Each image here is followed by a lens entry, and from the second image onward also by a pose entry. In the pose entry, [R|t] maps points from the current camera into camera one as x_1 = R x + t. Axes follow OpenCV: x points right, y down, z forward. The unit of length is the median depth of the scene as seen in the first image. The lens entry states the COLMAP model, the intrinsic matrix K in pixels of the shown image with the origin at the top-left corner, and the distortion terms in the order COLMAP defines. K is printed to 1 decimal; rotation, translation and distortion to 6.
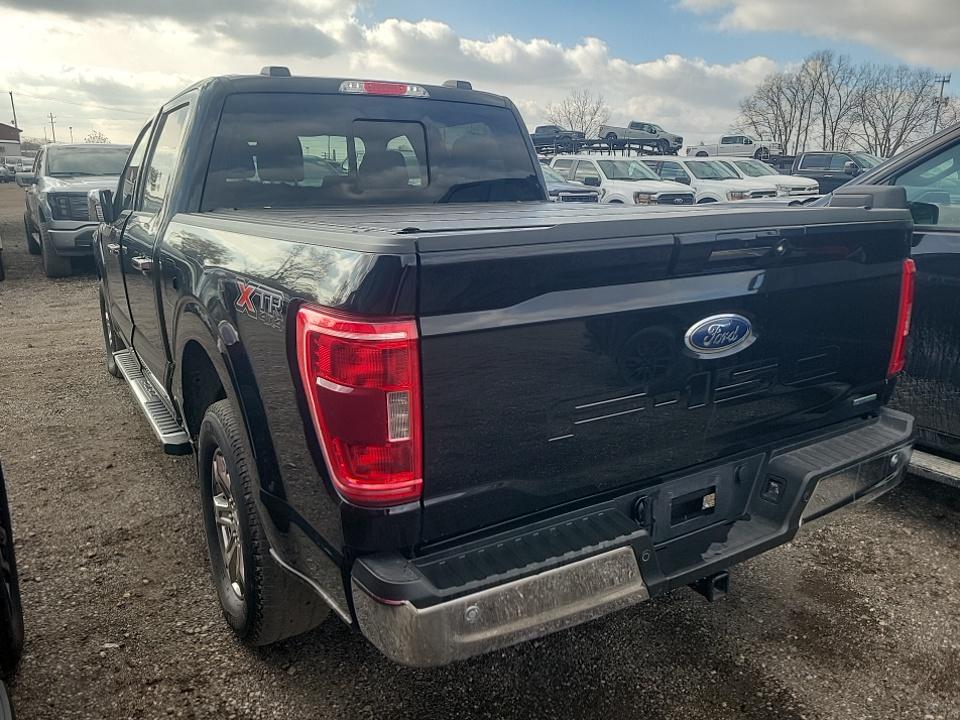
lens RADIAL K [[747.6, 0, 505.9], [0, 747.6, 360.0], [0, 0, 1]] dist [0.068259, -0.055850]
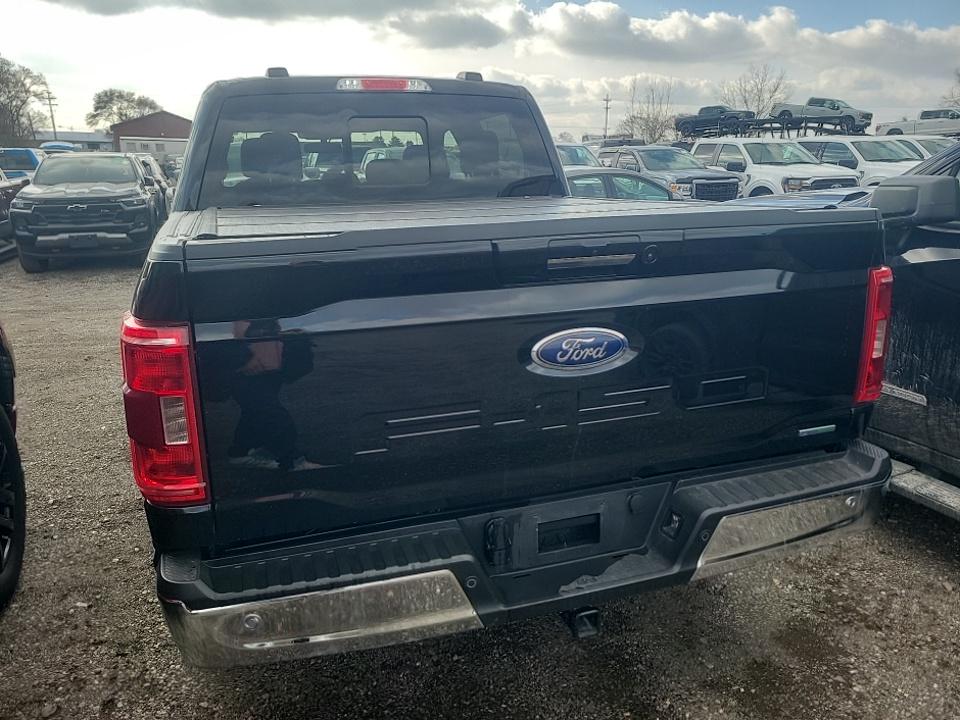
lens RADIAL K [[759.1, 0, 483.8], [0, 759.1, 369.3], [0, 0, 1]] dist [0.067031, -0.054738]
pose [[0.968900, 0.049044, -0.242546, 0.055474], [-0.043194, 0.998635, 0.029381, -0.004622], [0.243656, -0.017991, 0.969695, 0.010674]]
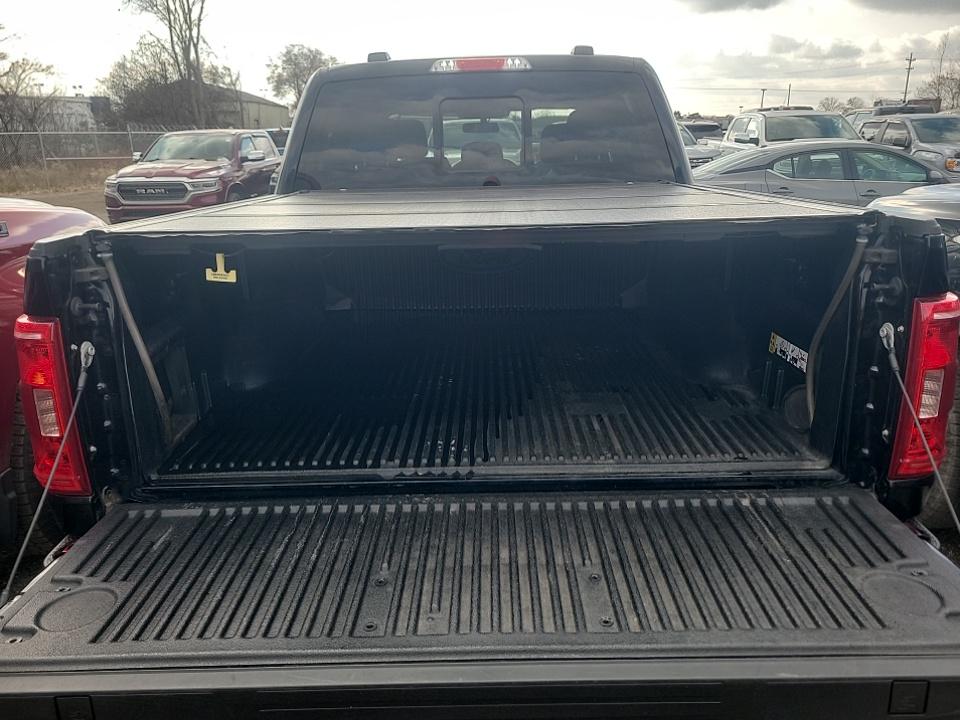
lens RADIAL K [[759.1, 0, 483.8], [0, 759.1, 369.3], [0, 0, 1]] dist [0.067031, -0.054738]
pose [[0.834746, 0.141371, -0.532179, 0.097936], [-0.111764, 0.989862, 0.087645, -0.015252], [0.539174, -0.013683, 0.842083, 0.043788]]
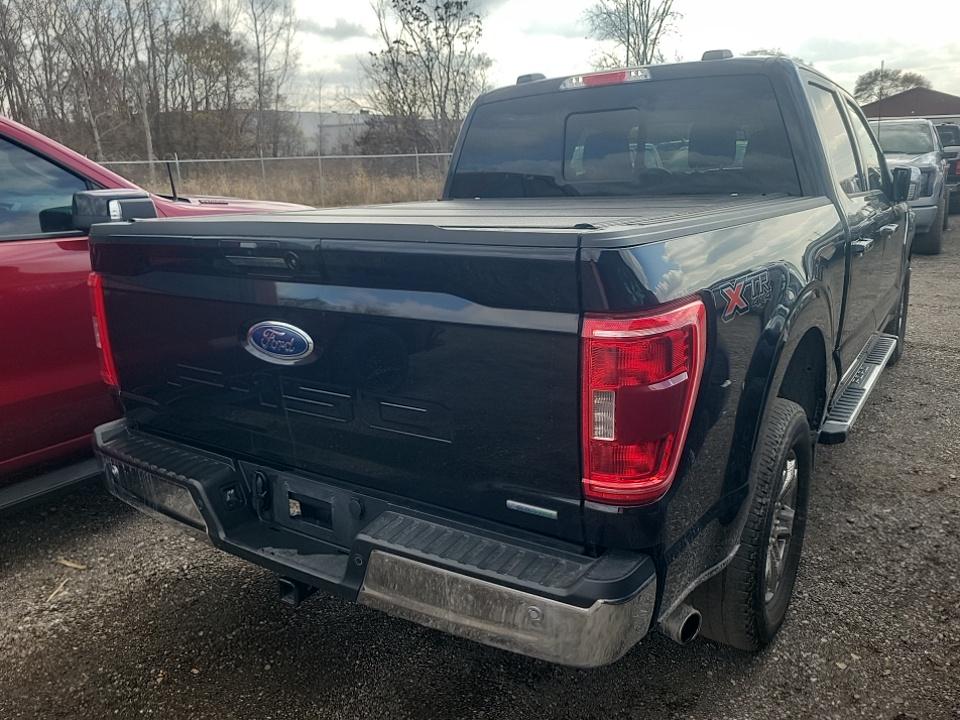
lens RADIAL K [[767.5, 0, 480.0], [0, 767.5, 360.0], [0, 0, 1]] dist [0.071606, -0.059576]
pose [[0.359528, 0.212534, -0.908608, 0.185008], [-0.186439, 0.970444, 0.153226, -0.030319], [0.914319, 0.114311, 0.388526, 0.118700]]
